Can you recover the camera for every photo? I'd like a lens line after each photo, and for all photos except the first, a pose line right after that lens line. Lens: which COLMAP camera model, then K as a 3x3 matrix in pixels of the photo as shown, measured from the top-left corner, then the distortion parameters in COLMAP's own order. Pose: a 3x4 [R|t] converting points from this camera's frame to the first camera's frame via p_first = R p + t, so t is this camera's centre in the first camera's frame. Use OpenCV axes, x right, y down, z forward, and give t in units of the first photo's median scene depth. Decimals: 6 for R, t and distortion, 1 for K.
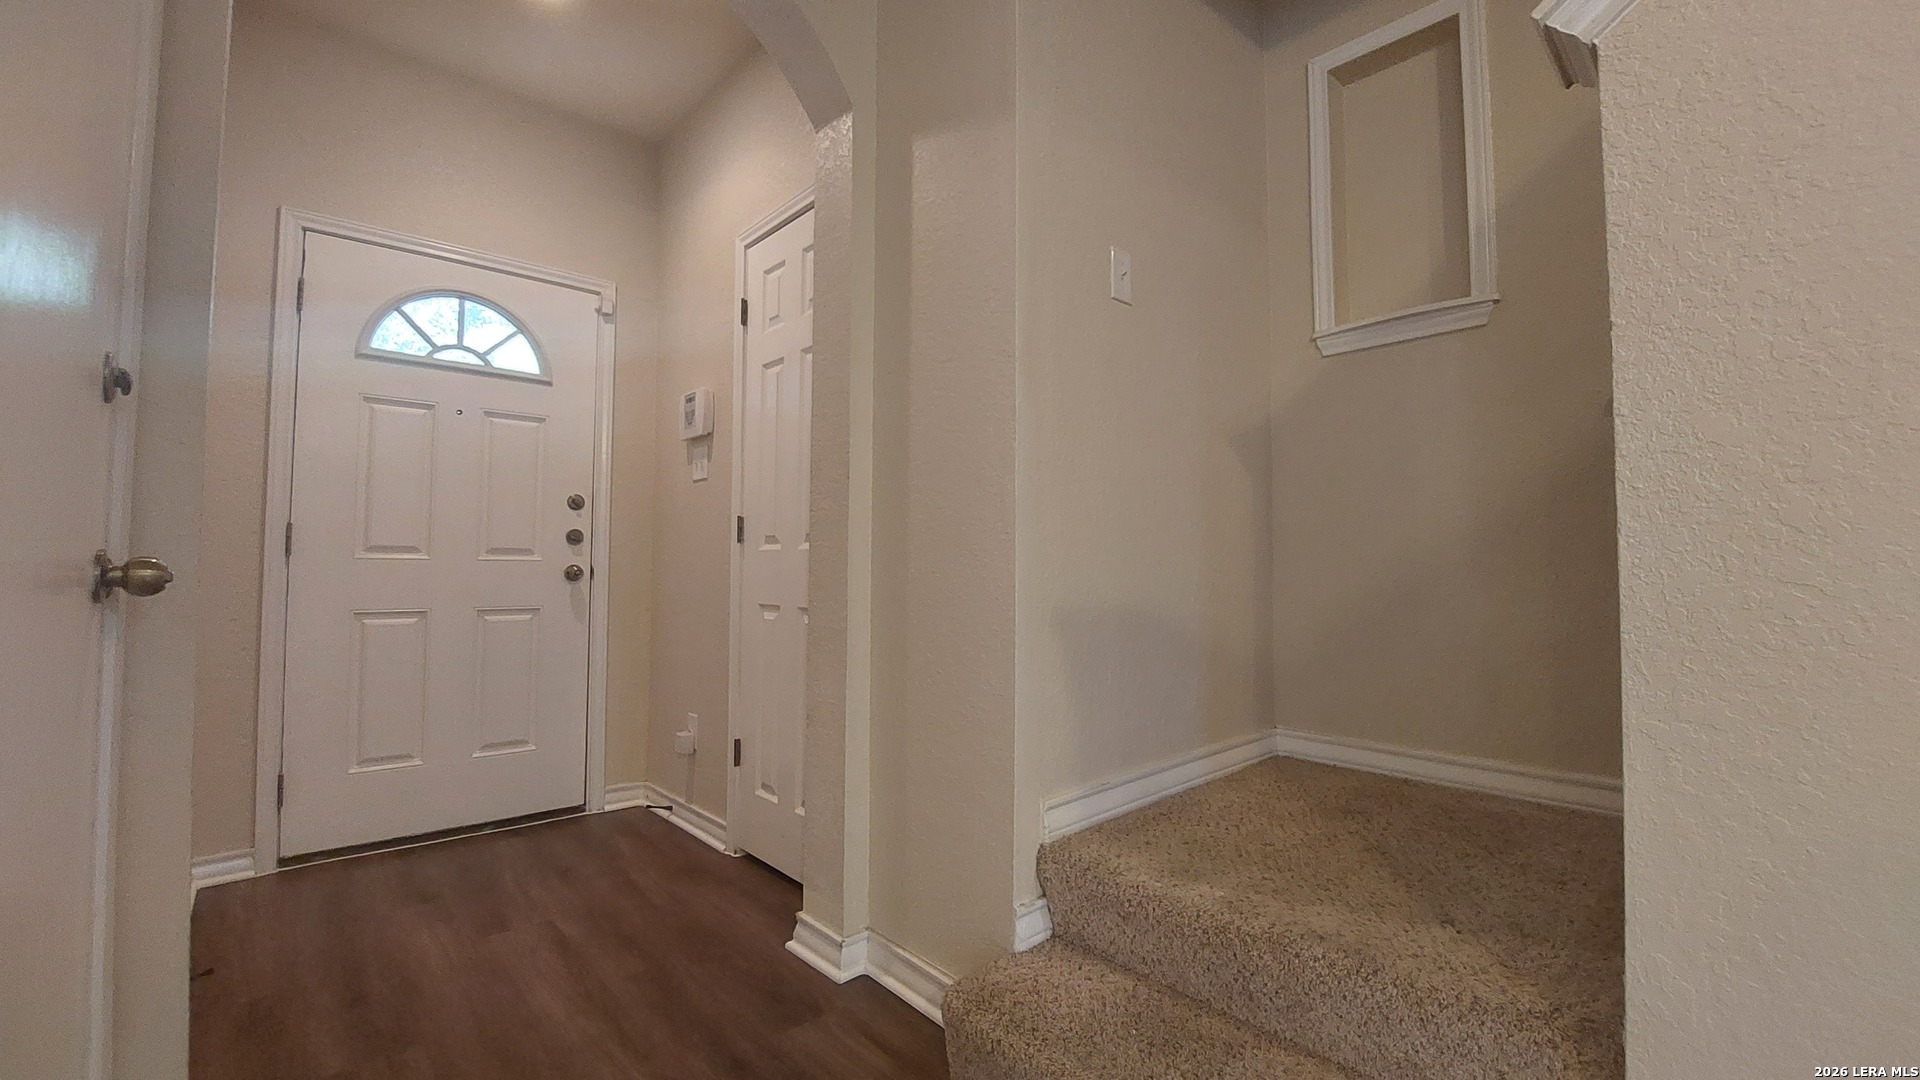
lens RADIAL K [[764.8, 0, 973.7], [0, 764.8, 537.1], [0, 0, 1]] dist [-0.014778, -0.001280]
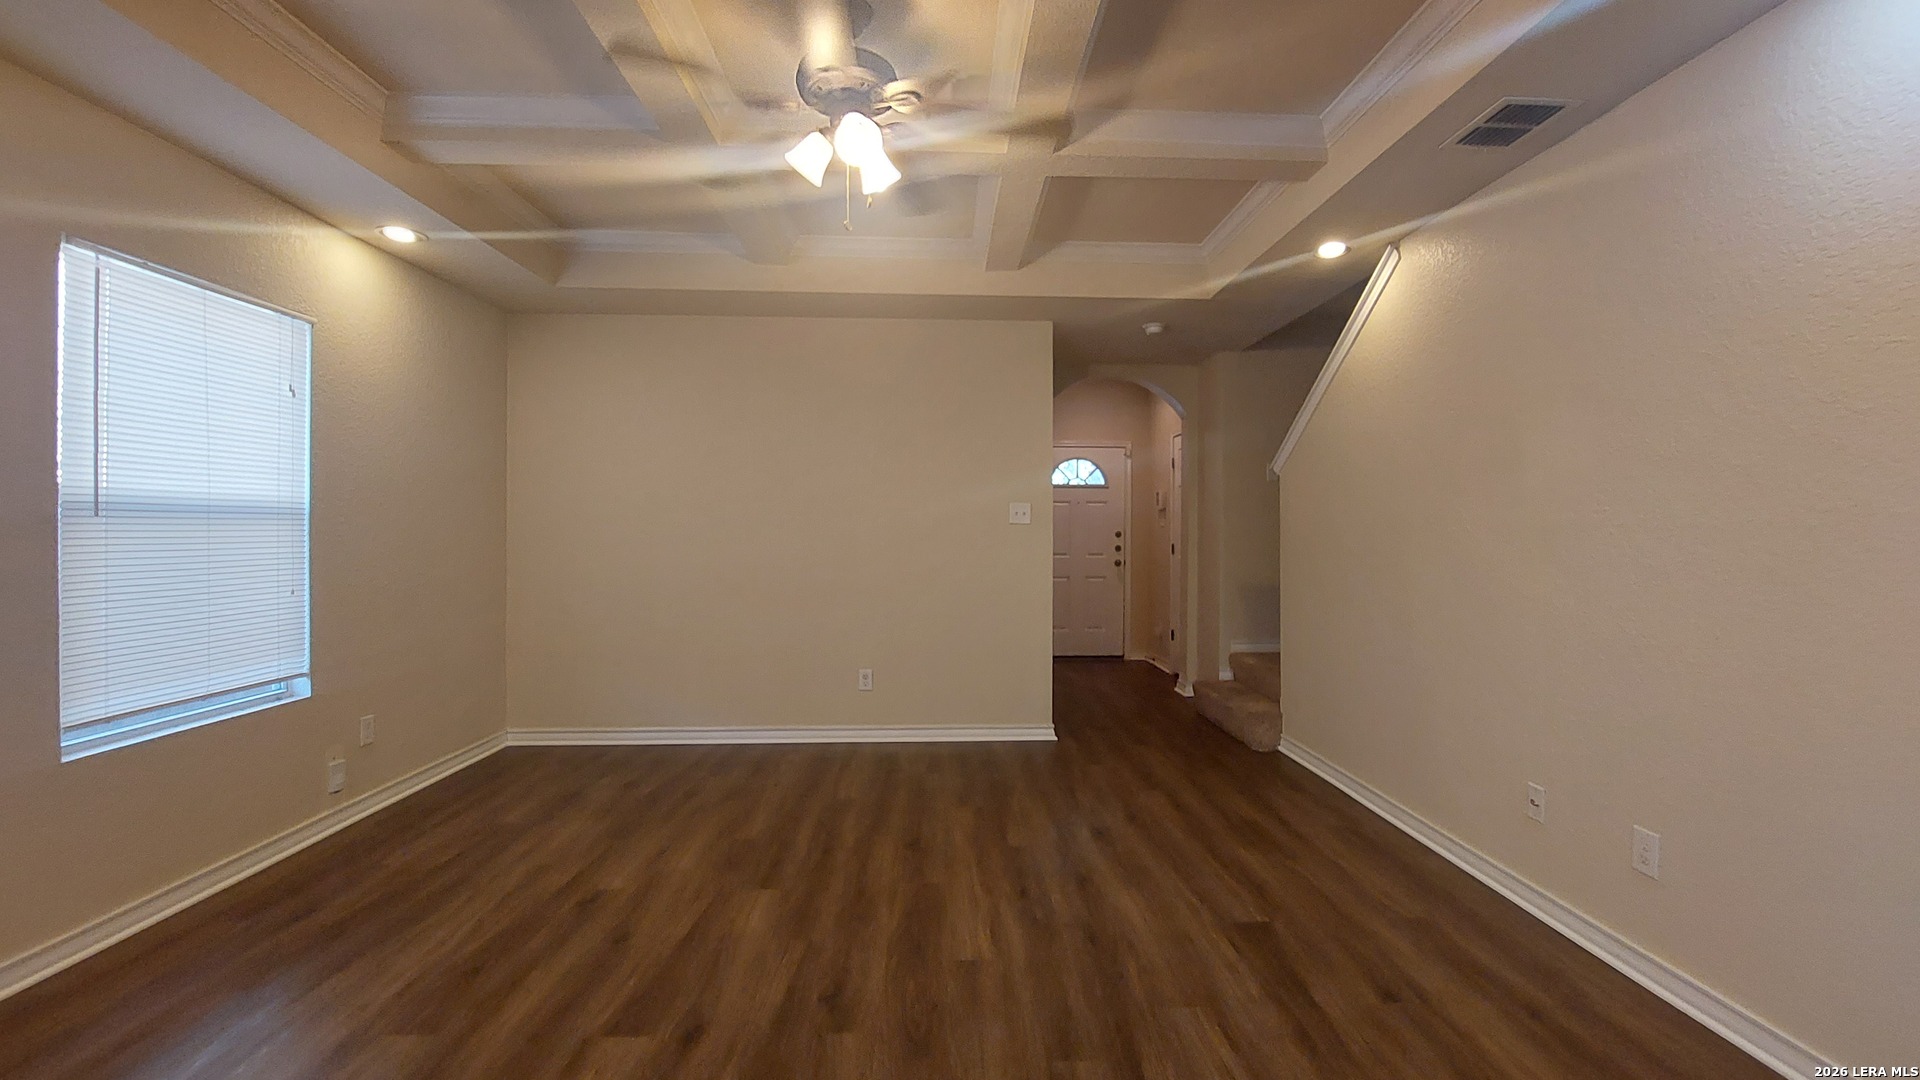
lens RADIAL K [[764.8, 0, 963.3], [0, 764.8, 536.6], [0, 0, 1]] dist [-0.014778, -0.001280]
pose [[0.749947, 0.002748, -0.661492, 0.751971], [0.027557, 0.998993, 0.035392, -0.141626], [0.660923, -0.044771, 0.749117, -1.209031]]
